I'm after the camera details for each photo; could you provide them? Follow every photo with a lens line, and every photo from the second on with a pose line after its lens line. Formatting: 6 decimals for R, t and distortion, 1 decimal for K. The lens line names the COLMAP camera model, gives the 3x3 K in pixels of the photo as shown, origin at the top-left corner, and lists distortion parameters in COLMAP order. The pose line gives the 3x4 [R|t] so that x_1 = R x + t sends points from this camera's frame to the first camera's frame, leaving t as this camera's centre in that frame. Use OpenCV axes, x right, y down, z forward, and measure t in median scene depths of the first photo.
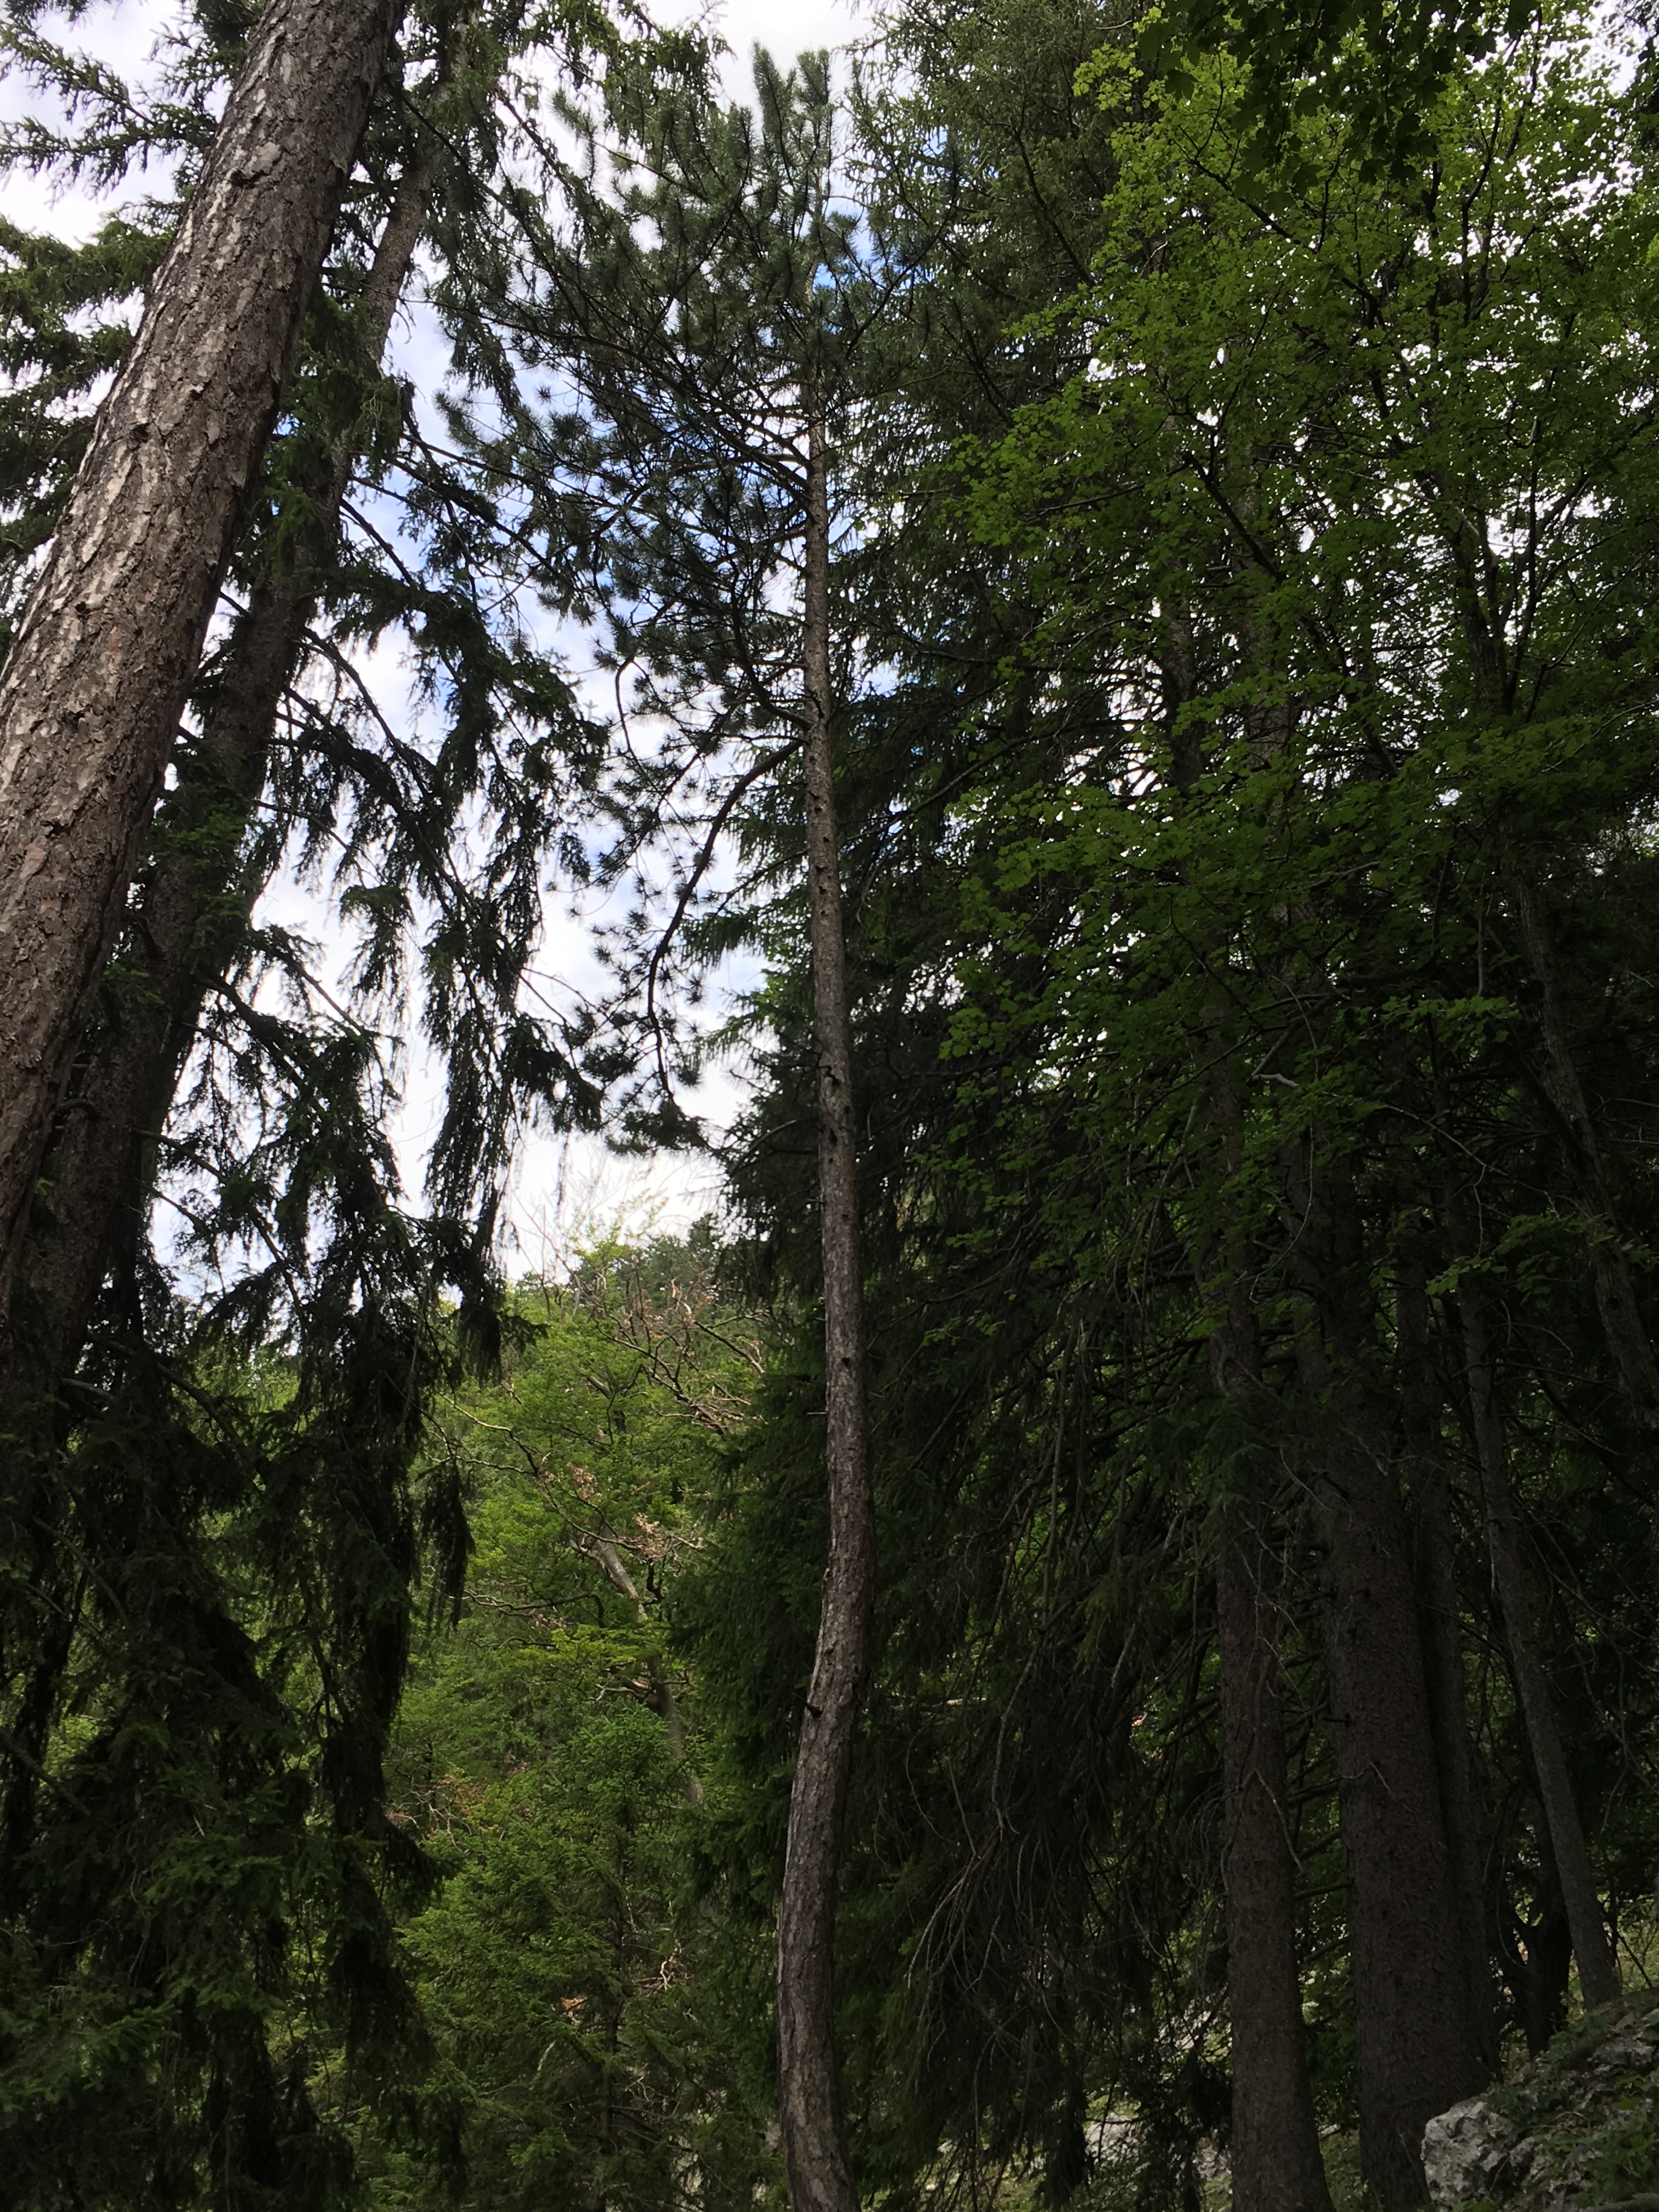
lens RADIAL K [[2314.0, 0, 827.7], [0, 2314.0, 1105.9], [0, 0, 1]] dist [0.016317, 0.000000]
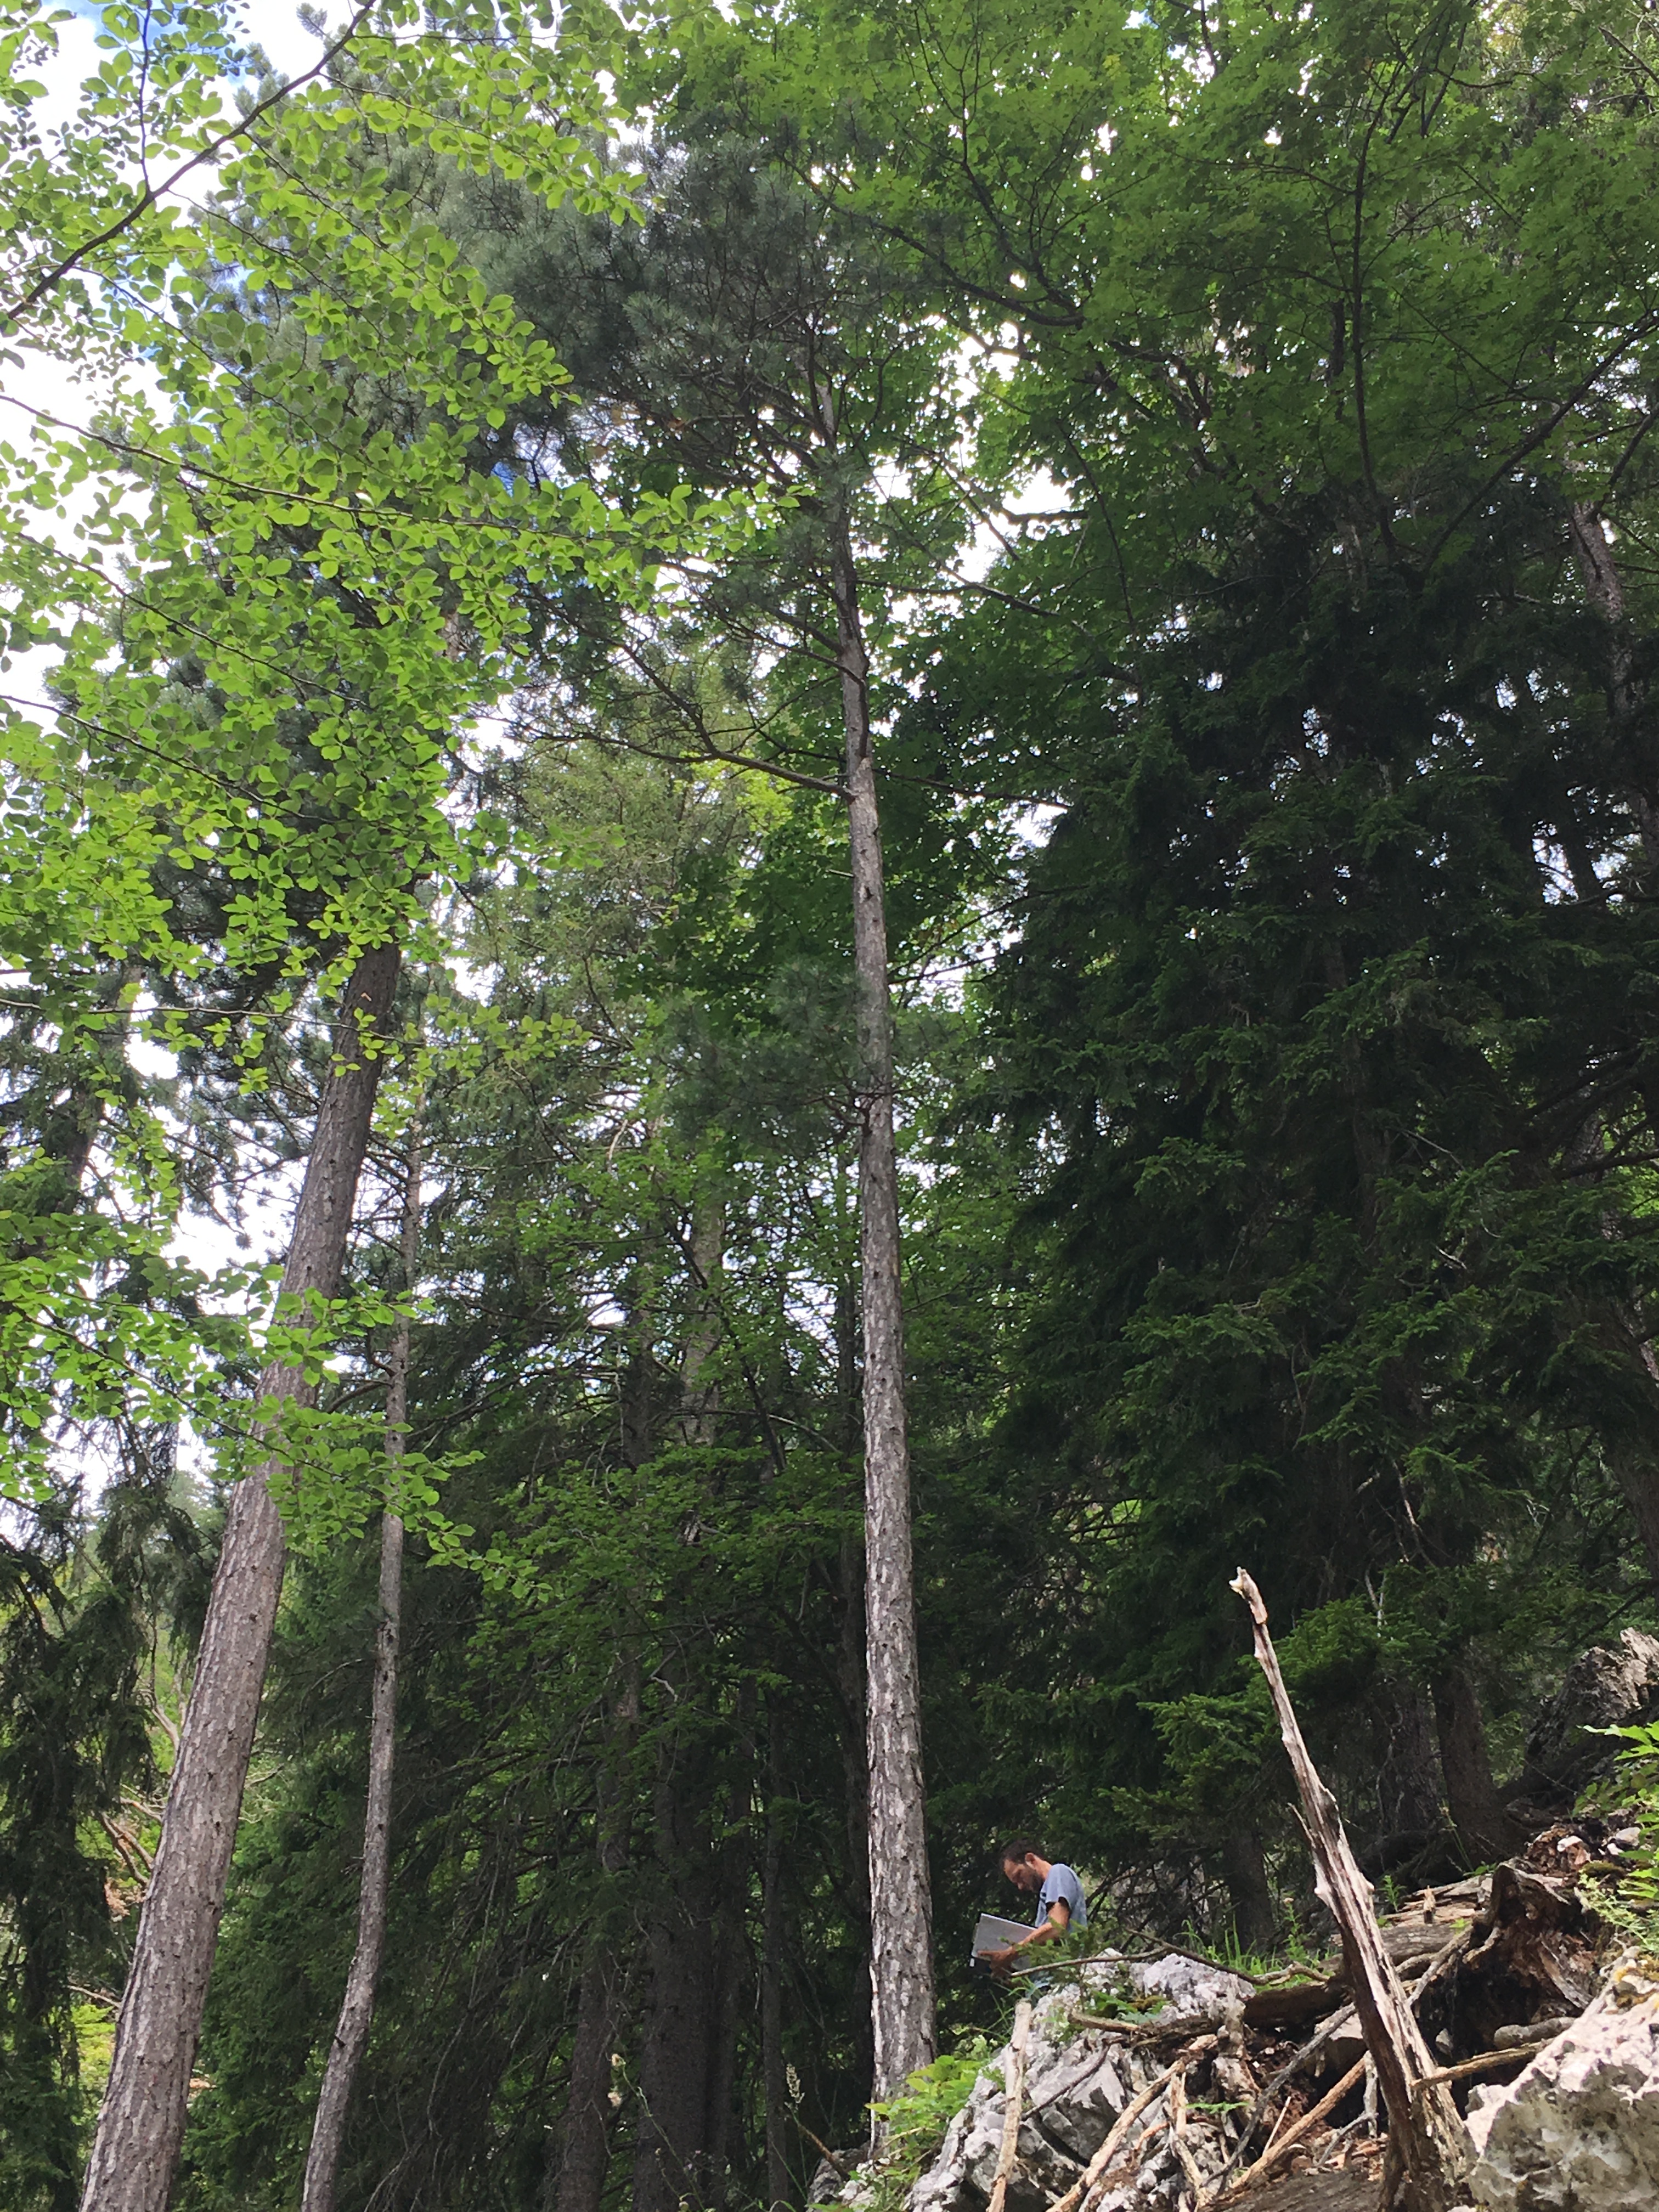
lens RADIAL K [[2763.1, 0, 830.8], [0, 2763.1, 1104.9], [0, 0, 1]] dist [0.029391, 0.000000]
pose [[0.960632, 0.163104, 0.224907, -0.219808], [-0.136580, 0.982203, -0.128933, -0.189098], [-0.241934, 0.093139, 0.965812, -1.053284]]
